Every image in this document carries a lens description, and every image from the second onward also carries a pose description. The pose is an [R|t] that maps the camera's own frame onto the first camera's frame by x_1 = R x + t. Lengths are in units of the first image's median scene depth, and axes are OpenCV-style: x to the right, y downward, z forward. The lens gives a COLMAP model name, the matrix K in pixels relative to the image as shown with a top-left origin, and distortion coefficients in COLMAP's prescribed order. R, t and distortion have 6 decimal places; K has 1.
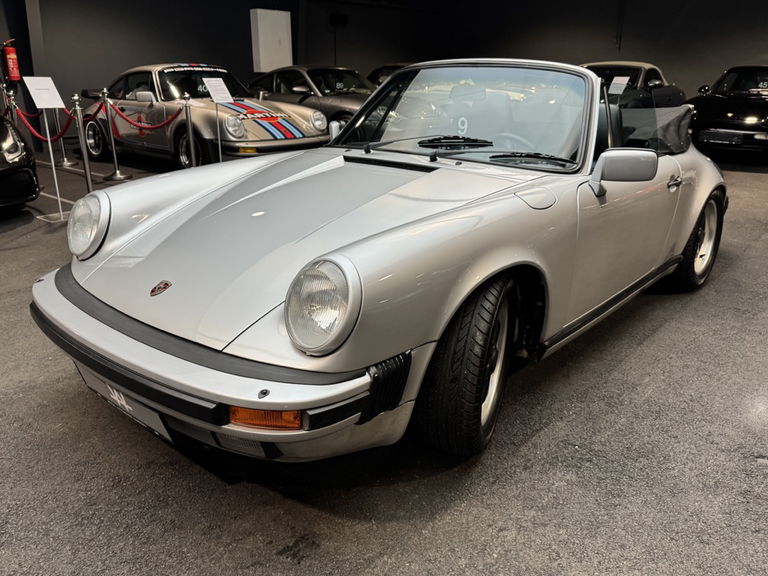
lens RADIAL K [[606.4, 0, 386.6], [0, 606.4, 300.2], [0, 0, 1]] dist [-0.000953, -0.003699]
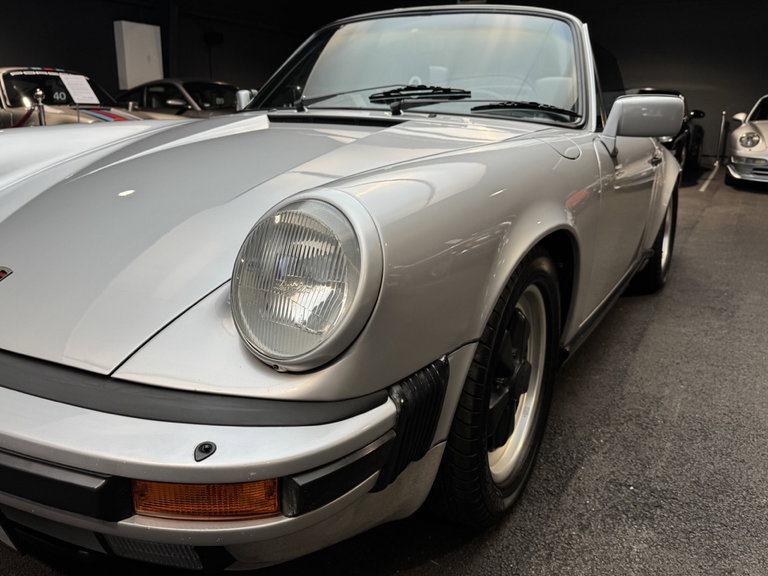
lens RADIAL K [[614.0, 0, 384.0], [0, 614.0, 288.0], [0, 0, 1]] dist [-0.000729, -0.017623]
pose [[0.980688, -0.034592, 0.192493, -0.098094], [0.049846, 0.995939, -0.074972, 0.042309], [-0.189118, 0.083119, 0.978430, 0.300698]]
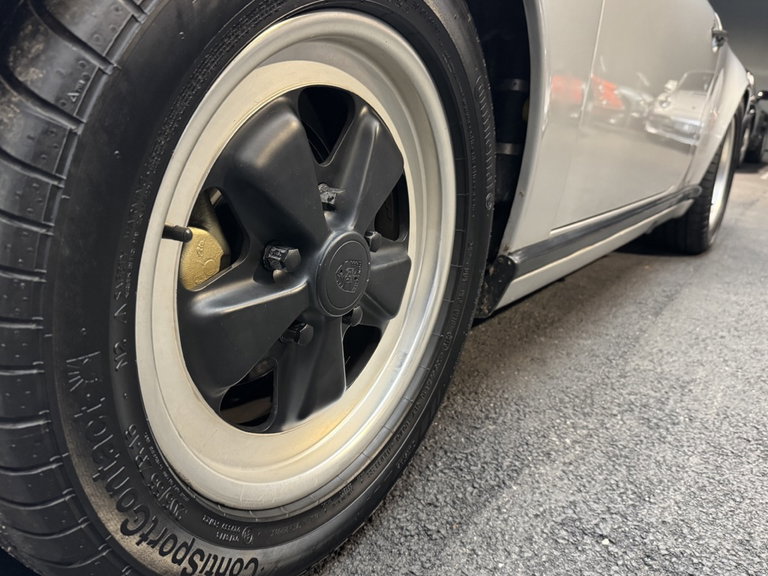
lens RADIAL K [[614.0, 0, 384.0], [0, 614.0, 288.0], [0, 0, 1]] dist [-0.000729, -0.017623]
pose [[0.989665, 0.049095, 0.134729, 0.125603], [-0.041780, 0.997522, -0.056603, 0.114445], [-0.137174, 0.050389, 0.989264, 0.617462]]
